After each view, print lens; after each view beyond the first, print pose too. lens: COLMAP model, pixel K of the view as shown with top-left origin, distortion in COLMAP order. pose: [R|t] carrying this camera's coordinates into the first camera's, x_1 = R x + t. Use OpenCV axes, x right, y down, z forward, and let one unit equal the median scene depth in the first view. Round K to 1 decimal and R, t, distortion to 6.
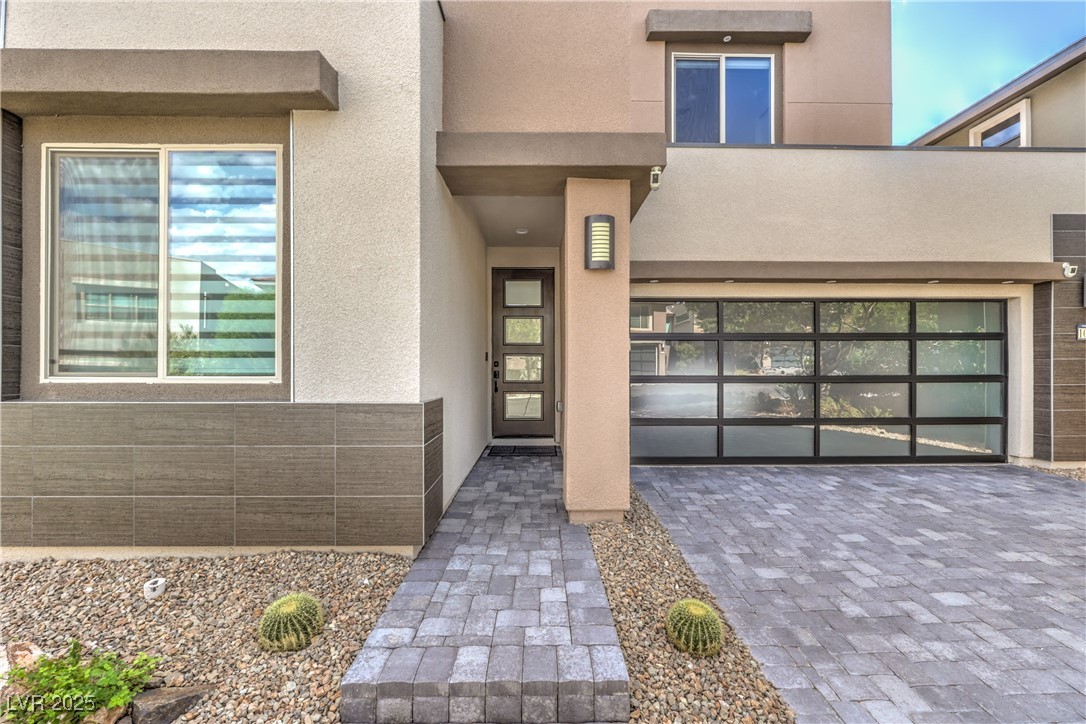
lens RADIAL K [[453.9, 0, 543.0], [0, 453.9, 362.0], [0, 0, 1]] dist [0.014093, -0.000106]
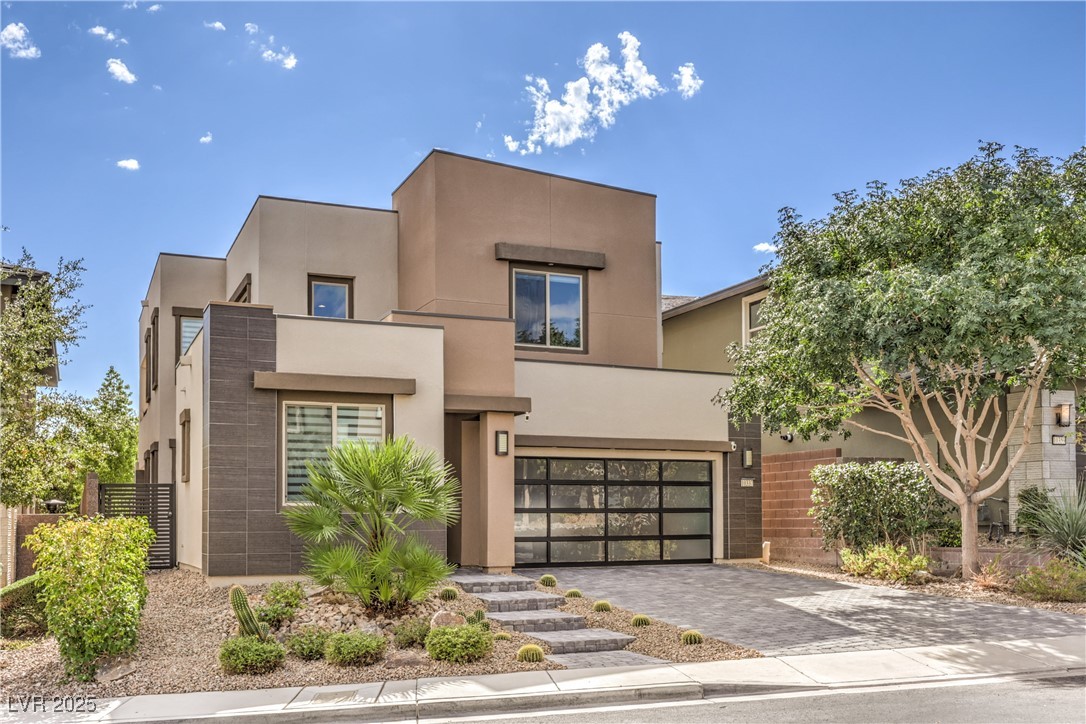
lens RADIAL K [[1100.6, 0, 543.0], [0, 1100.6, 362.0], [0, 0, 1]] dist [-0.000316, -0.001593]
pose [[0.924318, 0.050869, 0.378218, -1.016237], [-0.000440, 0.991217, -0.132242, 0.032050], [-0.381623, 0.122067, 0.916222, -2.358419]]
